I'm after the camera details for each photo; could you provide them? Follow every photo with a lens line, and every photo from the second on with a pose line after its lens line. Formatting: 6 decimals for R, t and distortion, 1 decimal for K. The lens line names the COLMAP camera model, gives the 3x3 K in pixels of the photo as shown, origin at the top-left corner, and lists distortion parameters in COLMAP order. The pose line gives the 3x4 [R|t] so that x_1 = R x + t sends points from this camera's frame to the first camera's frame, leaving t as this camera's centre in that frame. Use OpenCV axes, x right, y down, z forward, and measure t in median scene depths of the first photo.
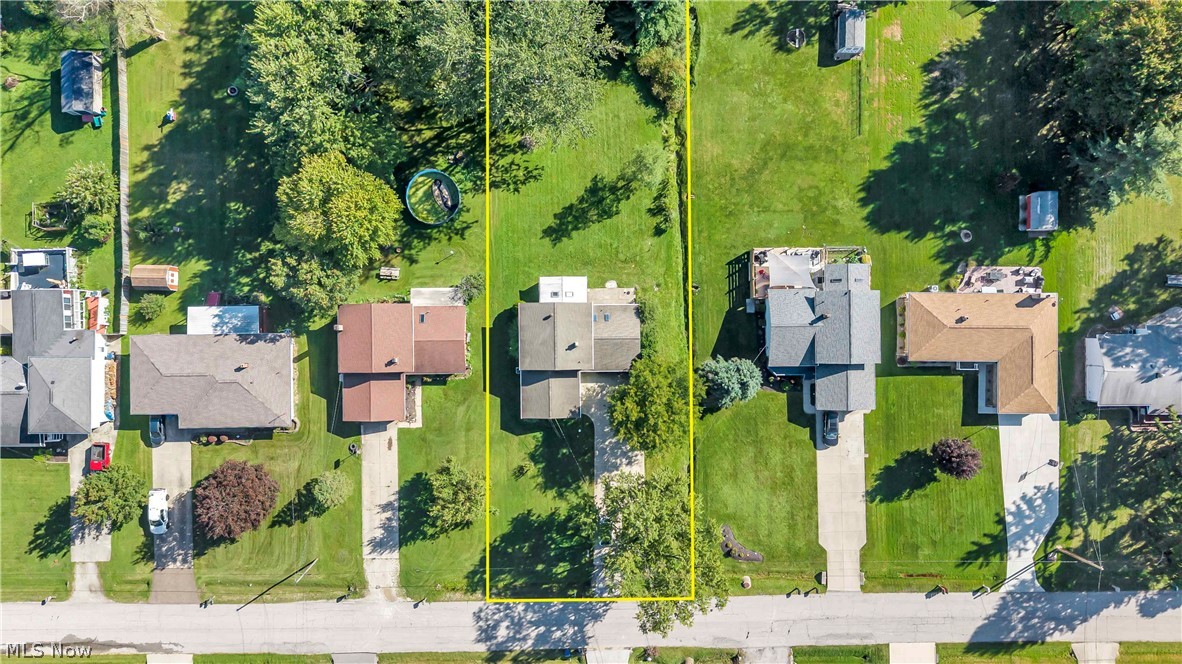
lens RADIAL K [[795.0, 0, 591.0], [0, 795.0, 332.0], [0, 0, 1]] dist [0.074052, -0.096222]
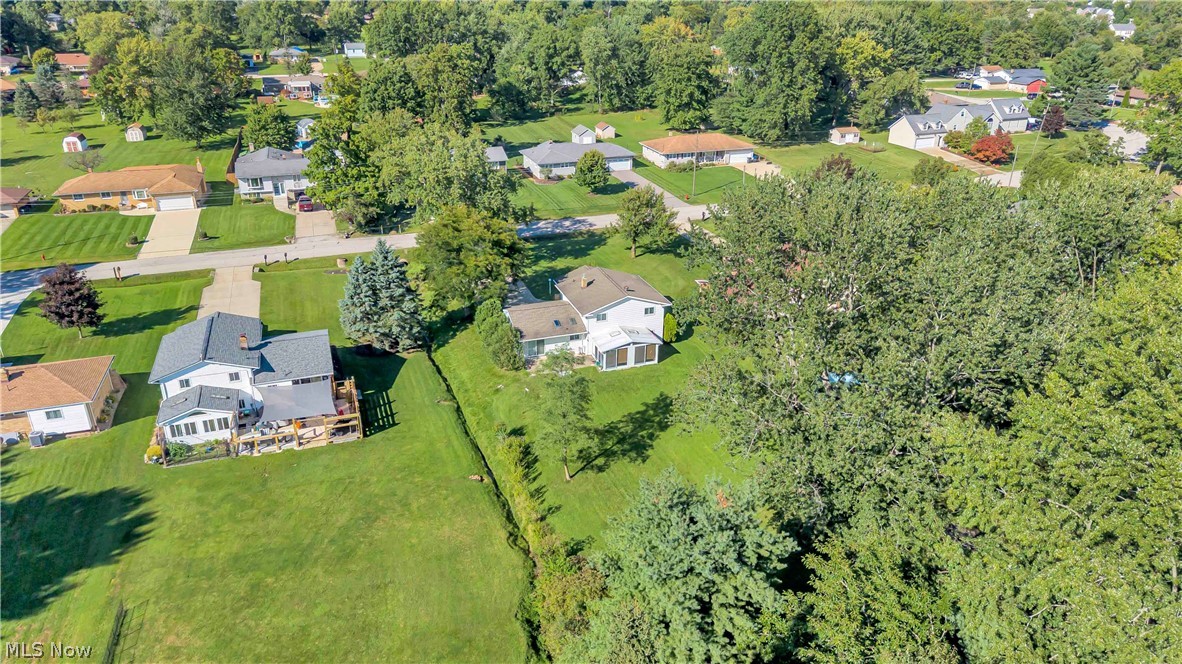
lens RADIAL K [[795.0, 0, 591.0], [0, 795.0, 332.0], [0, 0, 1]] dist [0.074052, -0.096222]
pose [[-0.946794, 0.121700, -0.297944, 0.209604], [-0.321743, -0.380816, 0.866868, -0.666985], [-0.007964, 0.916607, 0.399710, 0.690133]]
